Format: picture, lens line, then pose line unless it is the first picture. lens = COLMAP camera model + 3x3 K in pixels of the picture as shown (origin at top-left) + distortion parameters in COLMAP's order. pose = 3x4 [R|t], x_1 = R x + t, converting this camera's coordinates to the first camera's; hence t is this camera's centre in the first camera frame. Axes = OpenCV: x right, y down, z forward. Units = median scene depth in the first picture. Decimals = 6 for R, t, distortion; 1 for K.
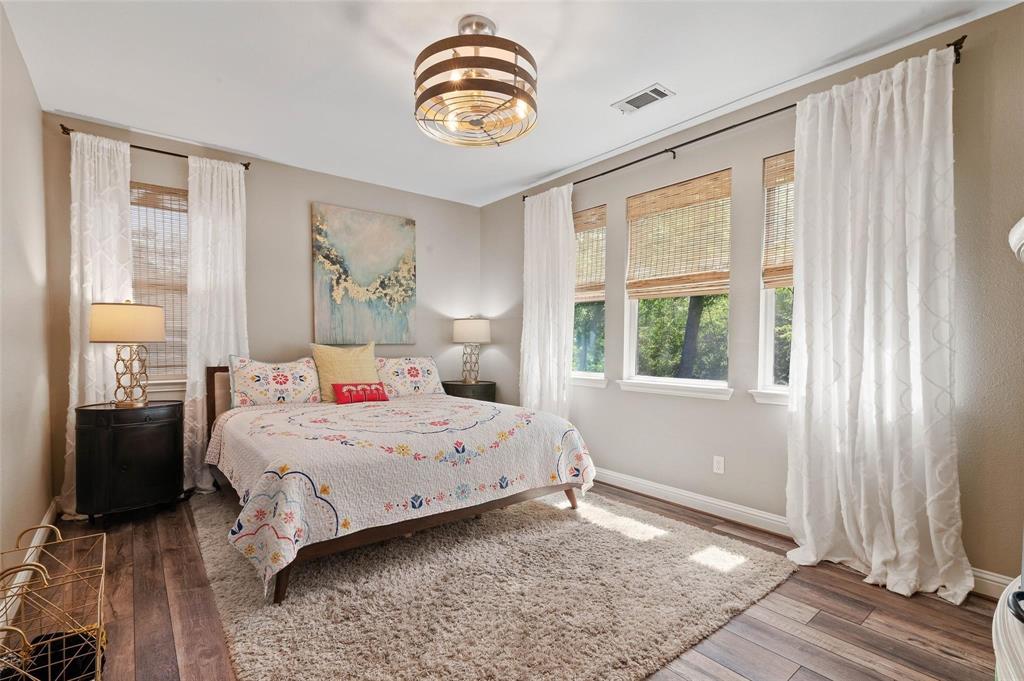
lens RADIAL K [[471.7, 0, 502.5], [0, 471.7, 347.6], [0, 0, 1]] dist [-0.012777, 0.001578]
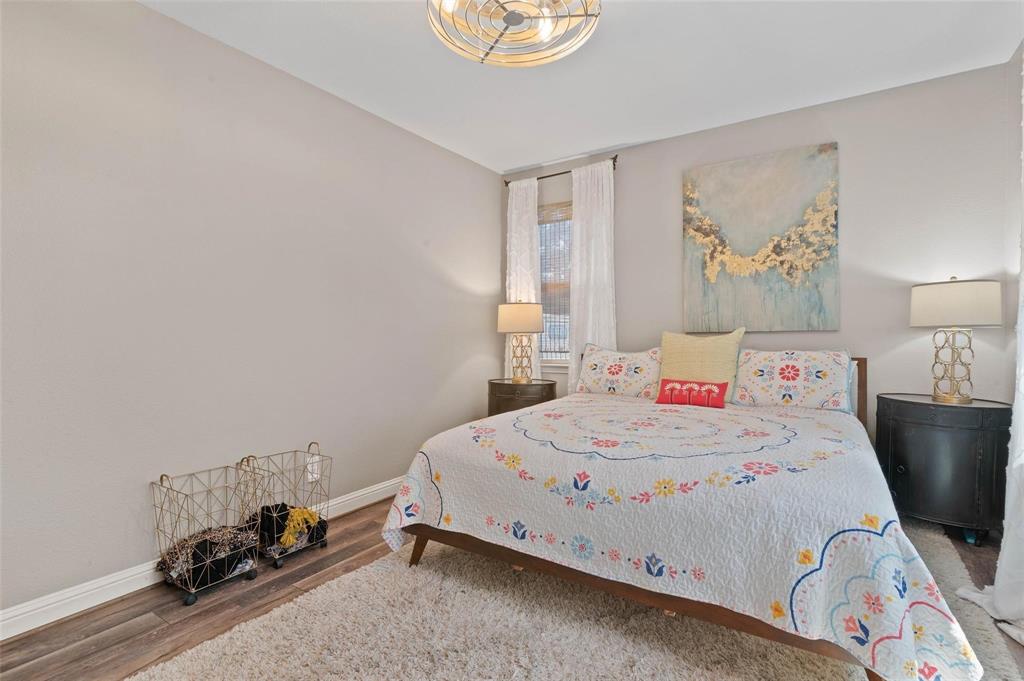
lens RADIAL K [[471.7, 0, 509.0], [0, 471.7, 337.8], [0, 0, 1]] dist [-0.012777, 0.001578]
pose [[0.332834, -0.001149, -0.942985, 0.306882], [0.000649, 0.999999, -0.000989, 0.002712], [0.942985, -0.000283, 0.332835, 0.397689]]
